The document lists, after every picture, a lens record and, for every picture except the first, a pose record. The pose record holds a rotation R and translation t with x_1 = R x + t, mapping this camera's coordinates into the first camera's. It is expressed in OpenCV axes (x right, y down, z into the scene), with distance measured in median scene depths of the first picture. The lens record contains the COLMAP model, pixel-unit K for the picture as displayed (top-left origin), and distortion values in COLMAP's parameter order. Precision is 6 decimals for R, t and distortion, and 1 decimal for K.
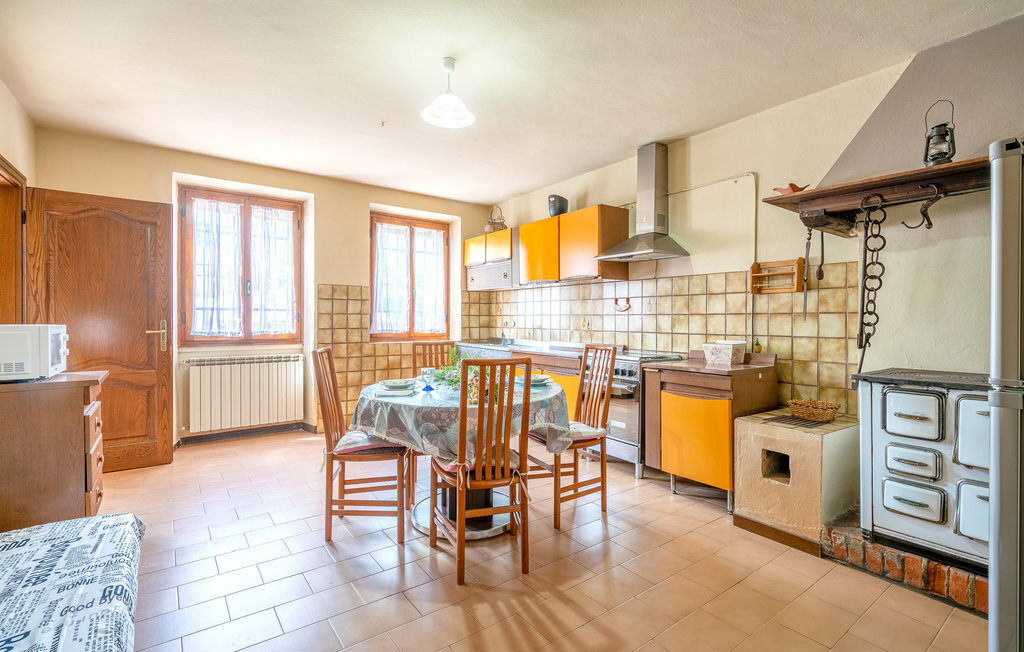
lens RADIAL K [[468.2, 0, 513.2], [0, 468.2, 322.7], [0, 0, 1]] dist [-0.005287, -0.000337]
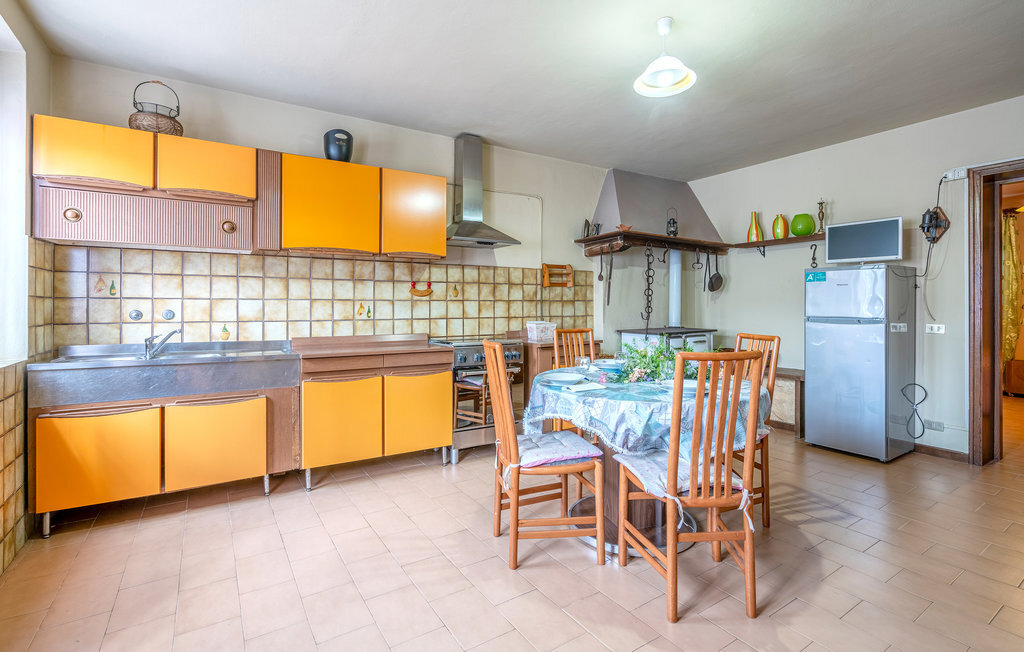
lens RADIAL K [[468.2, 0, 501.5], [0, 468.2, 307.8], [0, 0, 1]] dist [-0.005287, -0.000337]
pose [[0.065424, -0.005463, 0.997843, -0.375788], [0.012327, 0.999913, 0.004666, -0.002691], [-0.997781, 0.011996, 0.065486, 0.446984]]
